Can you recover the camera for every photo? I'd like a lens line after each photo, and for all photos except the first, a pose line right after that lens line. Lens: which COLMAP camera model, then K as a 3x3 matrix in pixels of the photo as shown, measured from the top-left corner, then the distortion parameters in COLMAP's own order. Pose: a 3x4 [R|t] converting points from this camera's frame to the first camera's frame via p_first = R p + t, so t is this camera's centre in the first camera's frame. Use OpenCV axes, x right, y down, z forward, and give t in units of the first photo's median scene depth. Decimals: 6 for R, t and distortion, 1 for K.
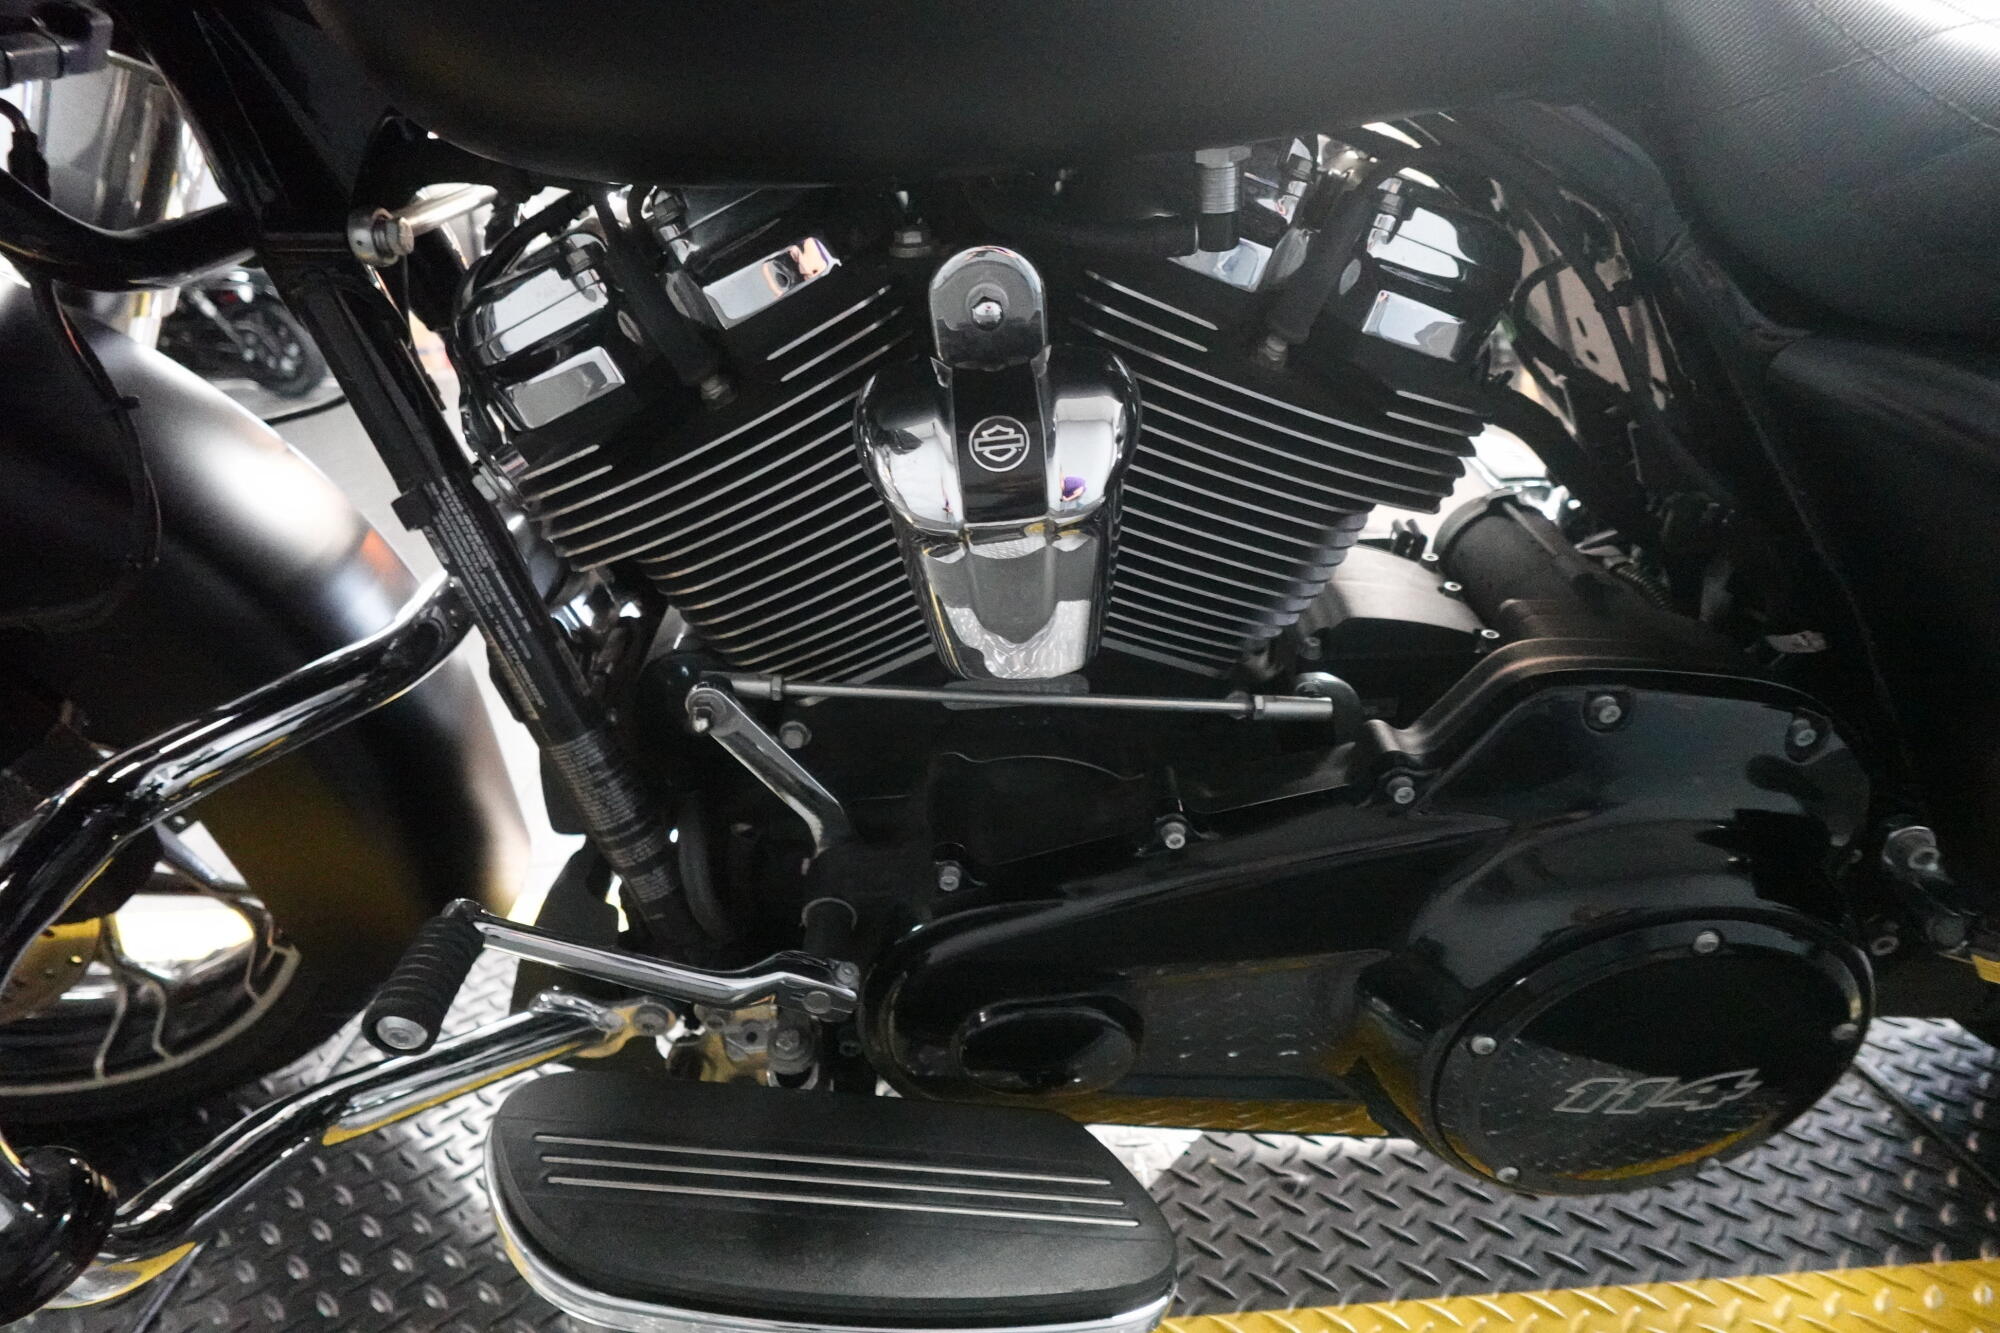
lens RADIAL K [[1149.8, 0, 1000.5], [0, 1149.8, 675.6], [0, 0, 1]] dist [-0.003901, -0.000774]
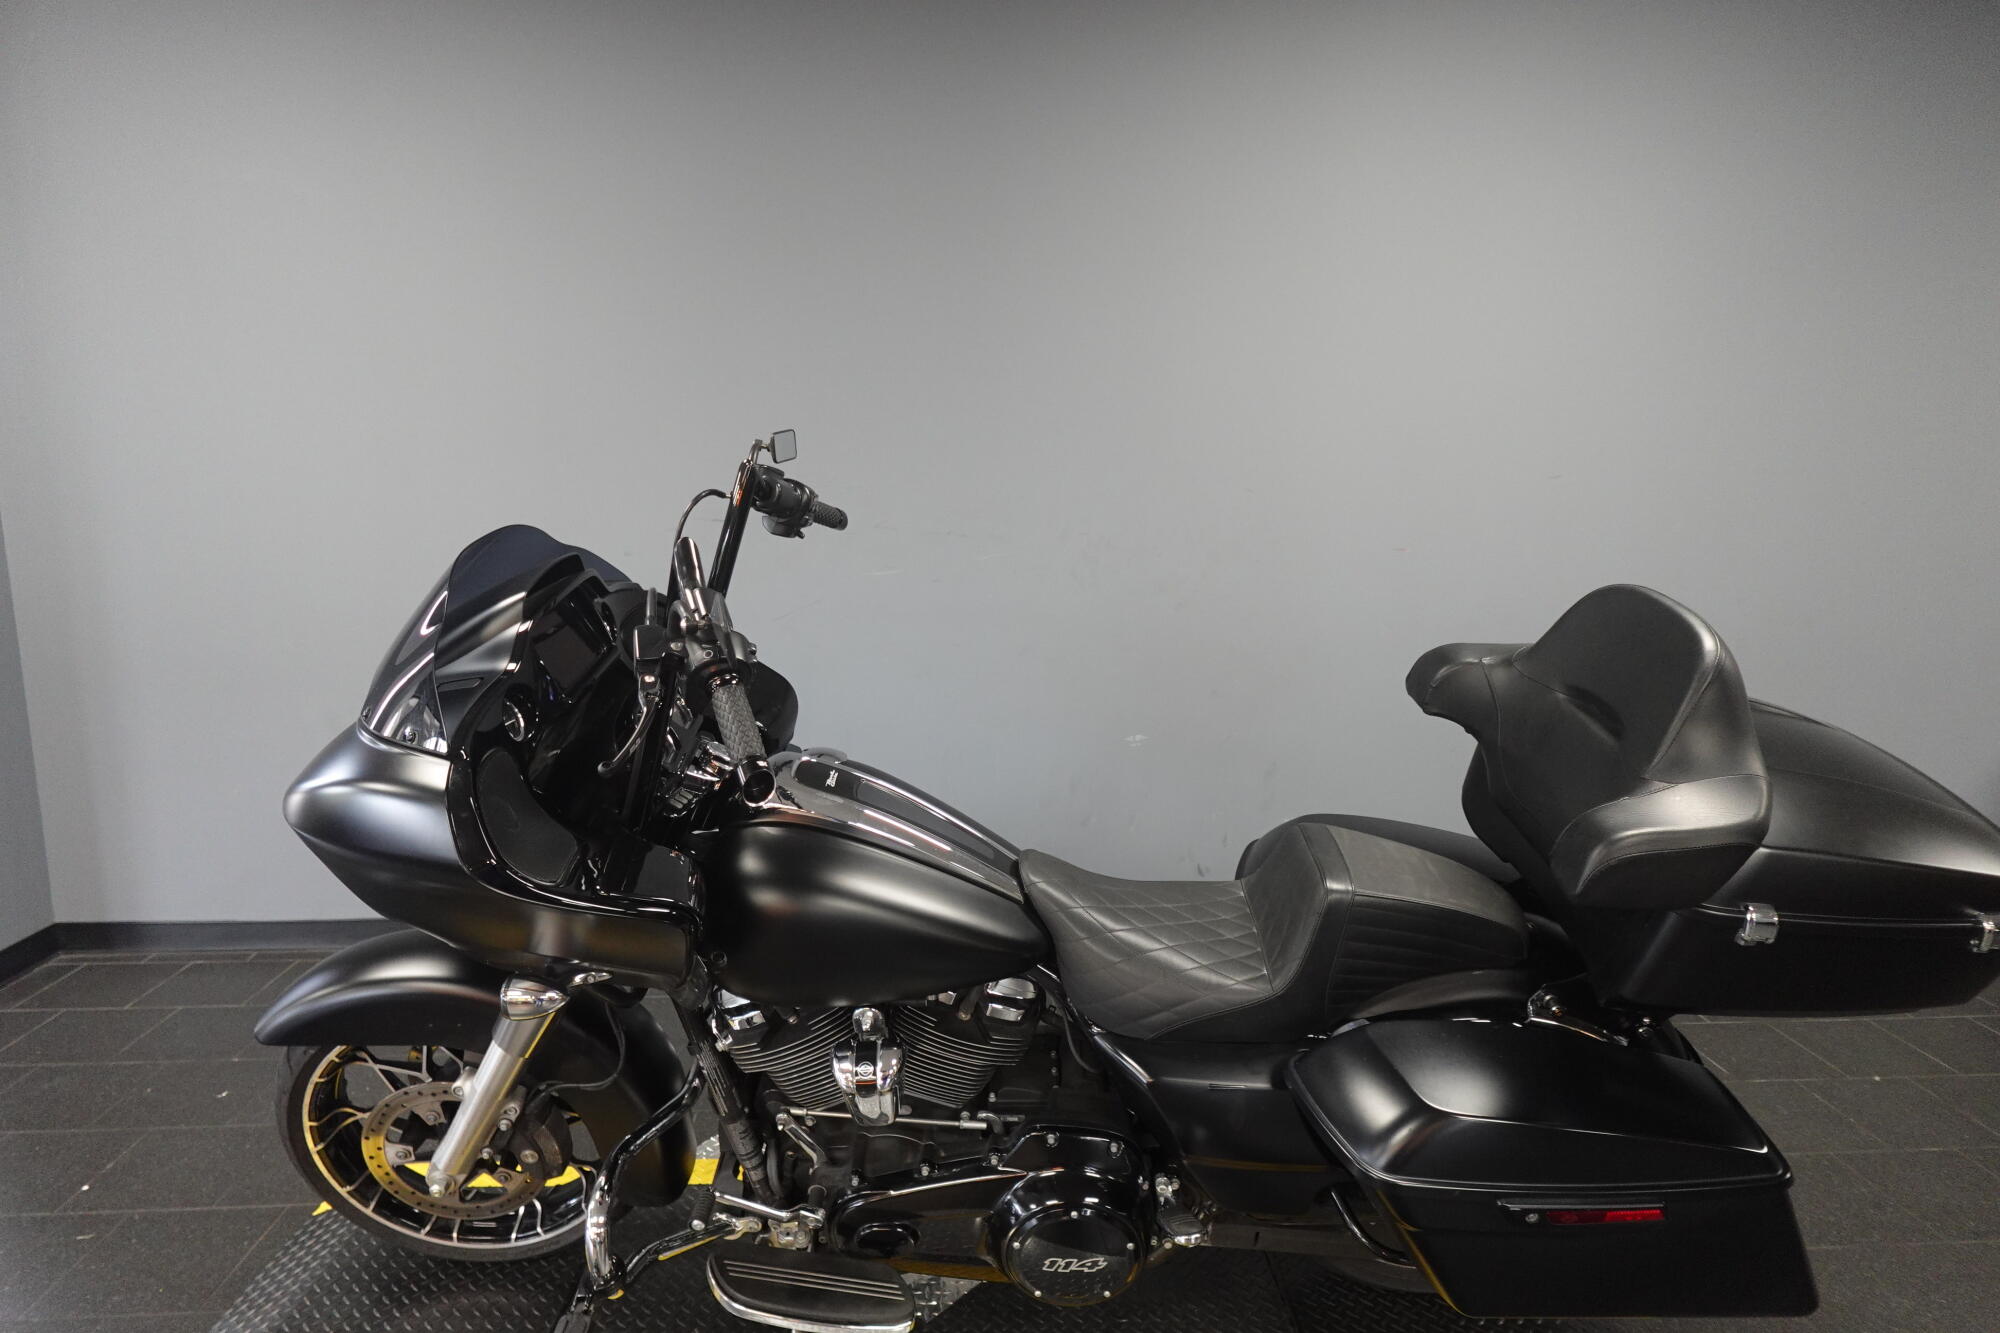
lens RADIAL K [[1149.8, 0, 1000.5], [0, 1149.8, 675.6], [0, 0, 1]] dist [-0.003901, -0.000774]
pose [[0.998730, 0.023910, -0.044342, 0.432428], [-0.031278, 0.984297, -0.173726, -0.612959], [0.039492, 0.174892, 0.983795, -2.176568]]
